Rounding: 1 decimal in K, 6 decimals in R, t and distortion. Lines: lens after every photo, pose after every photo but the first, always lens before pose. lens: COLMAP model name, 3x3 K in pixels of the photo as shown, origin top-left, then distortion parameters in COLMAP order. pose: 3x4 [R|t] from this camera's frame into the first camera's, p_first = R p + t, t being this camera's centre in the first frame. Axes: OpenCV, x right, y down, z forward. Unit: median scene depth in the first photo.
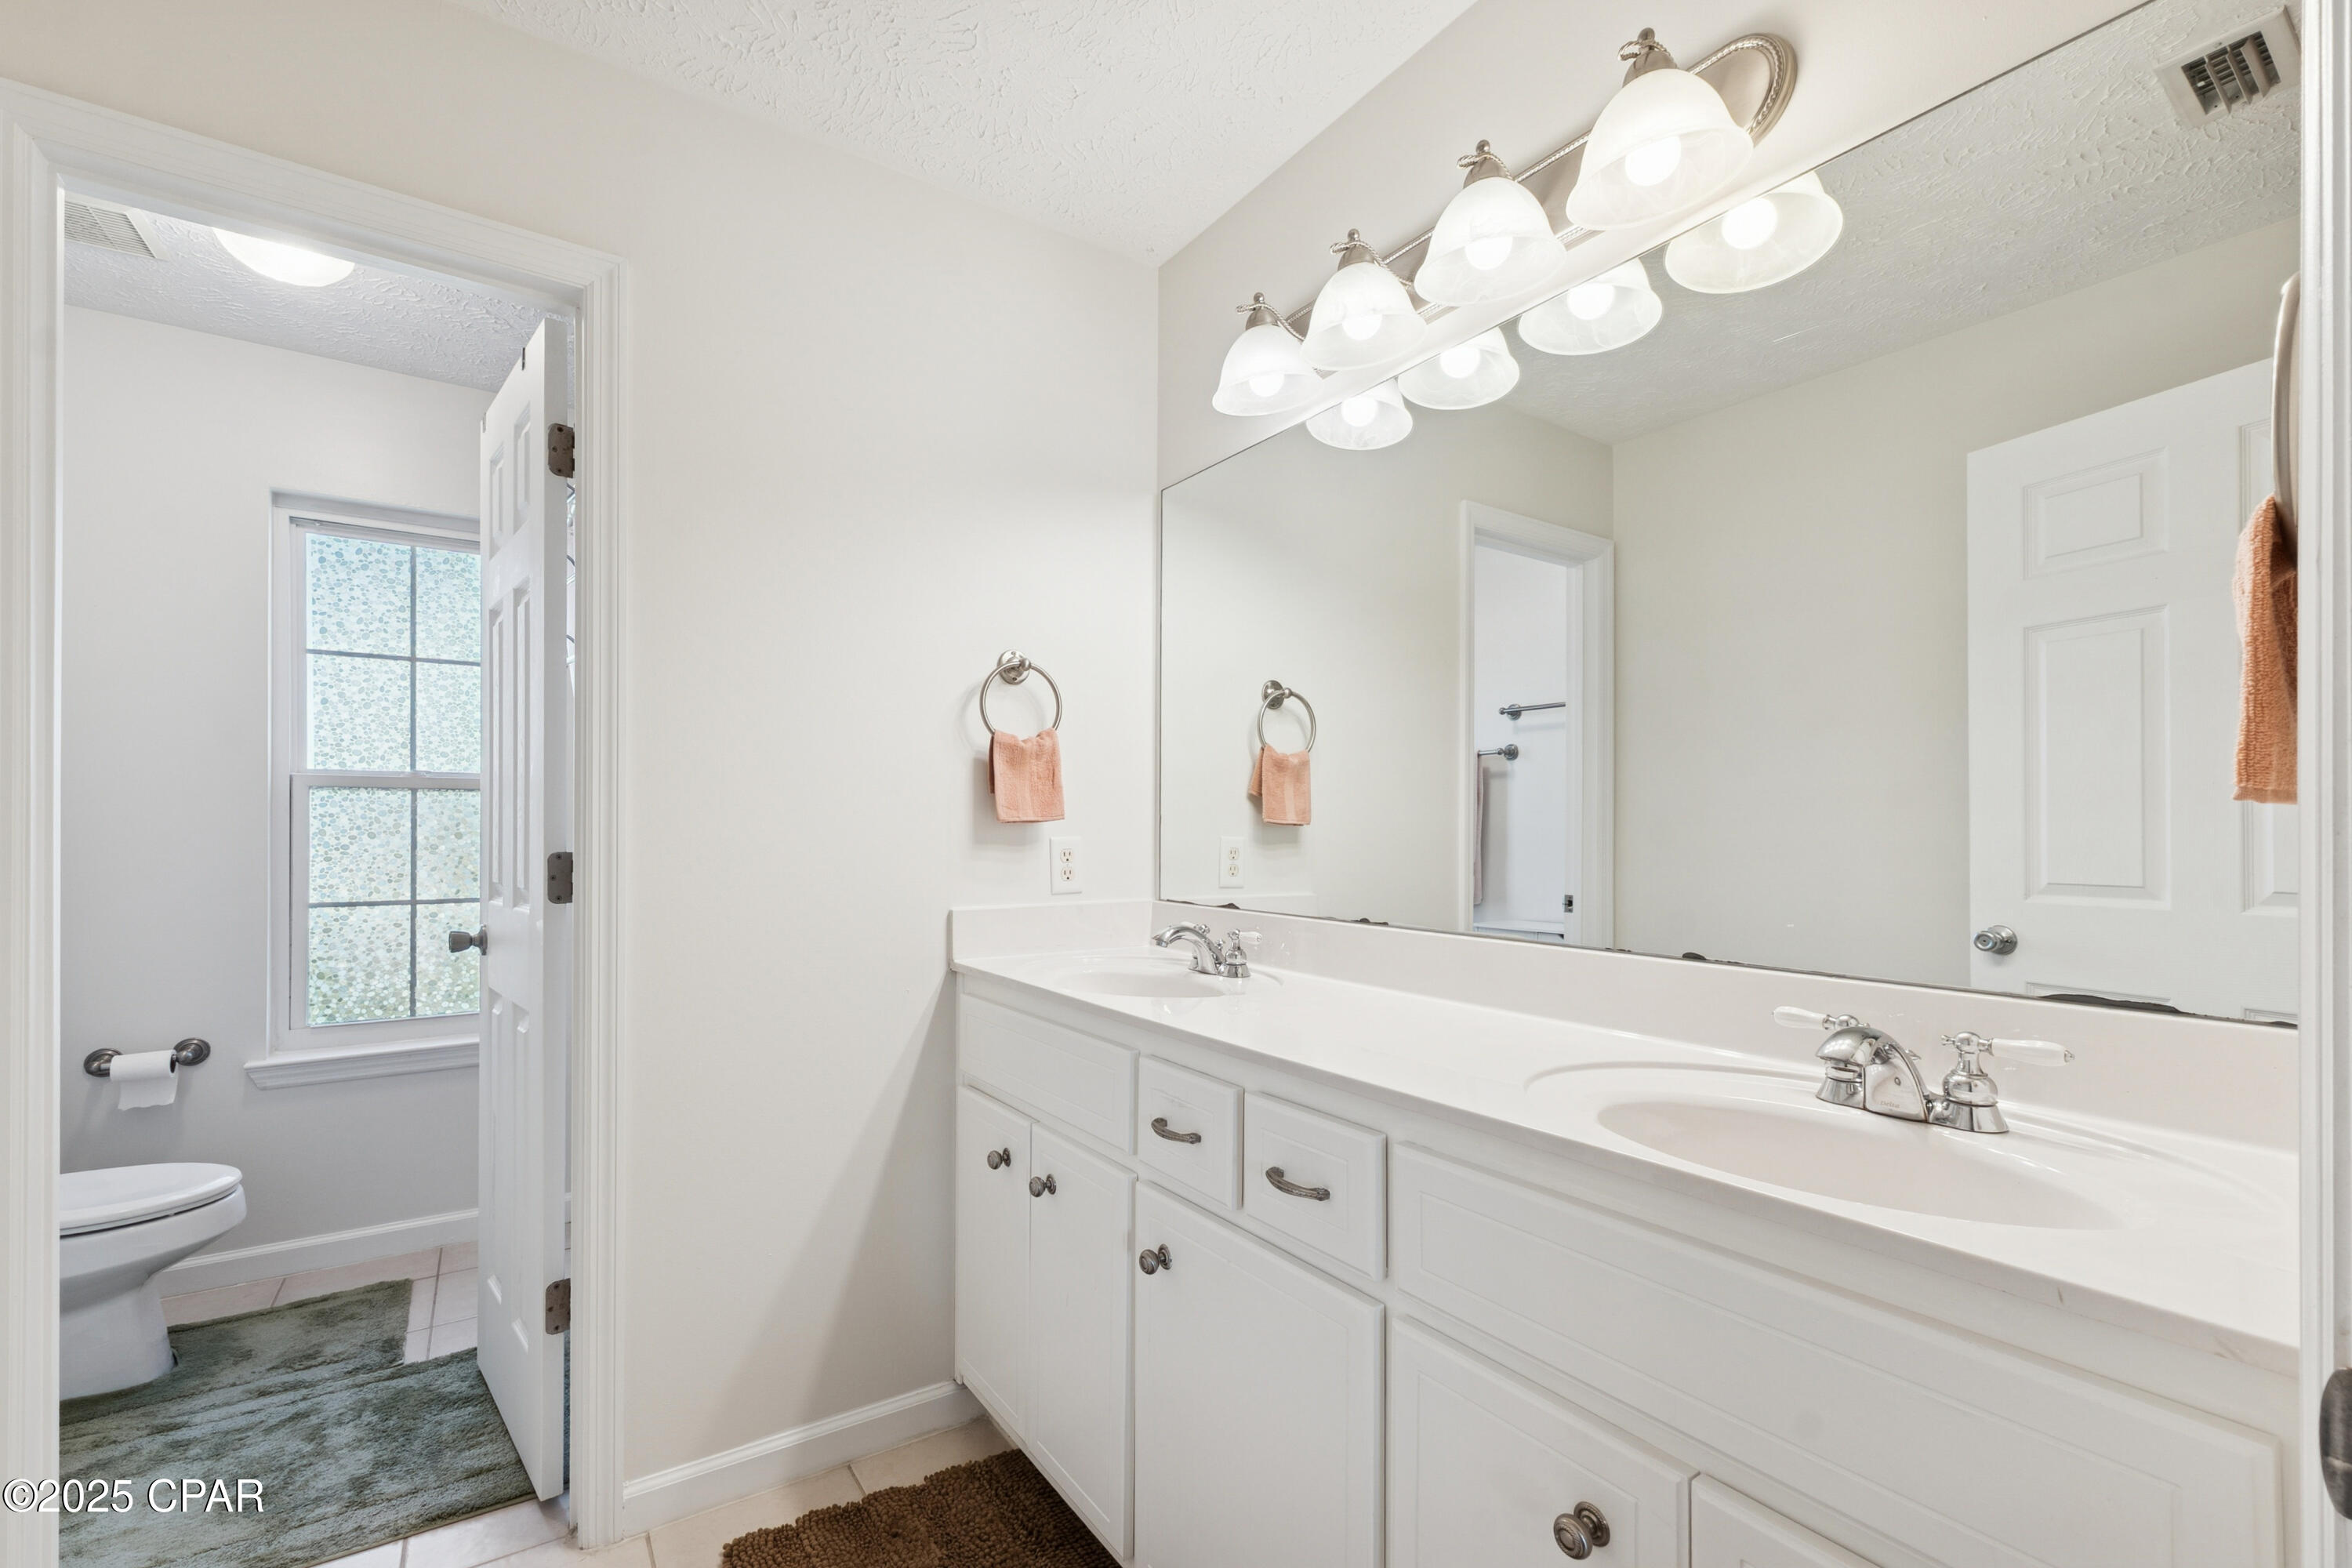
lens RADIAL K [[989.7, 0, 1168.2], [0, 989.7, 814.7], [0, 0, 1]] dist [0.006713, 0.000024]
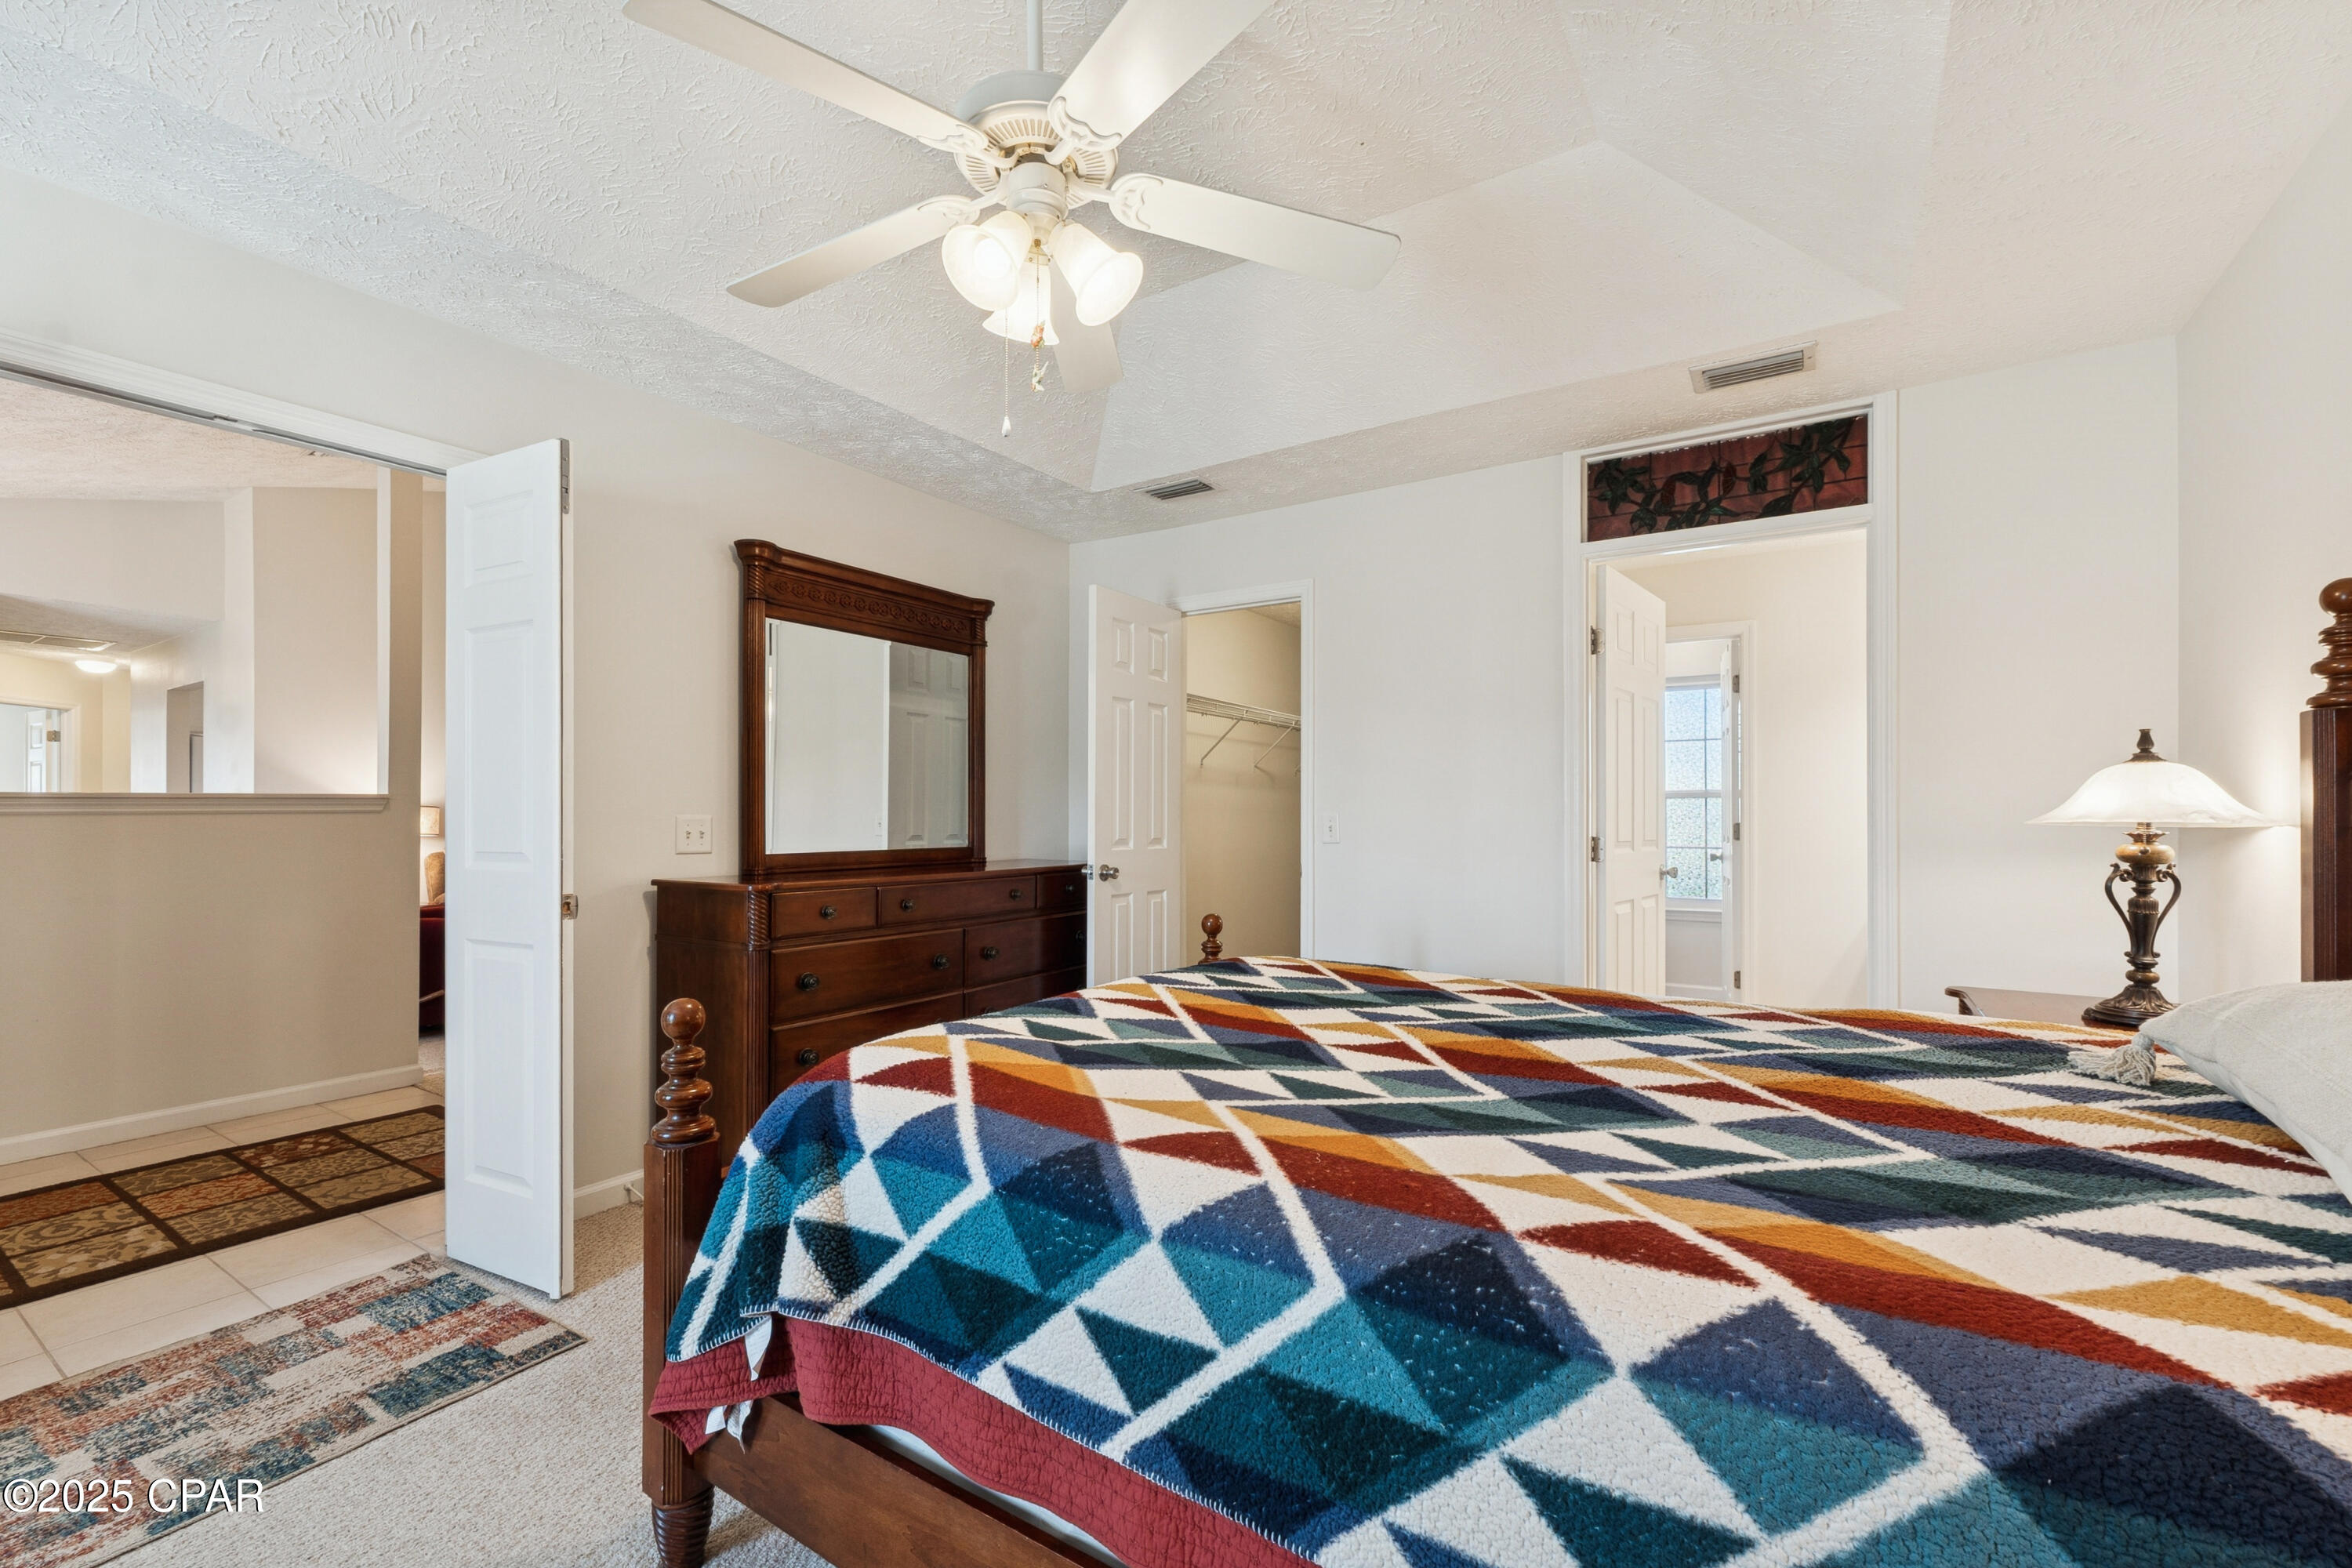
lens RADIAL K [[989.7, 0, 1168.2], [0, 989.7, 814.7], [0, 0, 1]] dist [0.006713, 0.000024]
pose [[0.377124, -0.001254, -0.926162, 1.287753], [0.007501, 0.999970, 0.001701, -0.000502], [0.926132, -0.007589, 0.377122, -1.455333]]
